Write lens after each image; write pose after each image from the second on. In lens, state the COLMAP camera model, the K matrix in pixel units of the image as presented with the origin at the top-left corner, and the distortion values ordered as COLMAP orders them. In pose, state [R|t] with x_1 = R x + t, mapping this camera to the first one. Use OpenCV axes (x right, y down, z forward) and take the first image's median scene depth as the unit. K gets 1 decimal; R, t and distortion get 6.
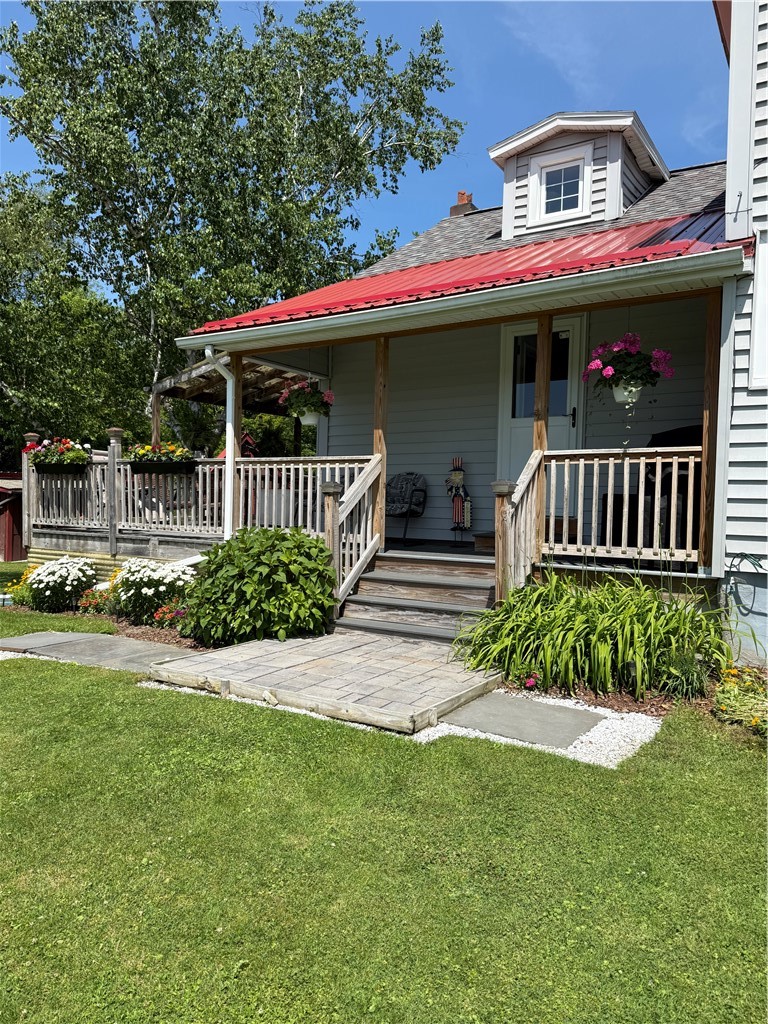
lens RADIAL K [[723.2, 0, 381.5], [0, 723.2, 520.0], [0, 0, 1]] dist [-0.001301, -0.000427]
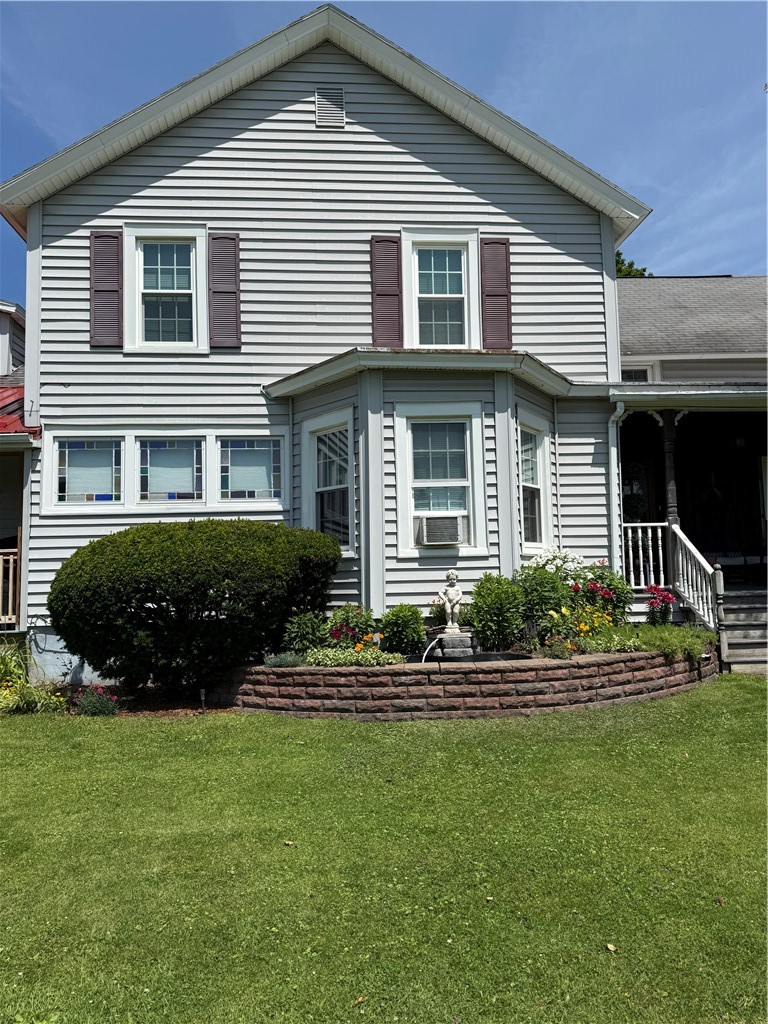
lens RADIAL K [[723.2, 0, 384.0], [0, 723.2, 511.9], [0, 0, 1]] dist [-0.001301, -0.000427]
pose [[0.798206, 0.018057, 0.602113, 0.134826], [0.054808, 0.993228, -0.102444, 0.025373], [-0.599886, 0.114772, 0.791811, -0.785651]]
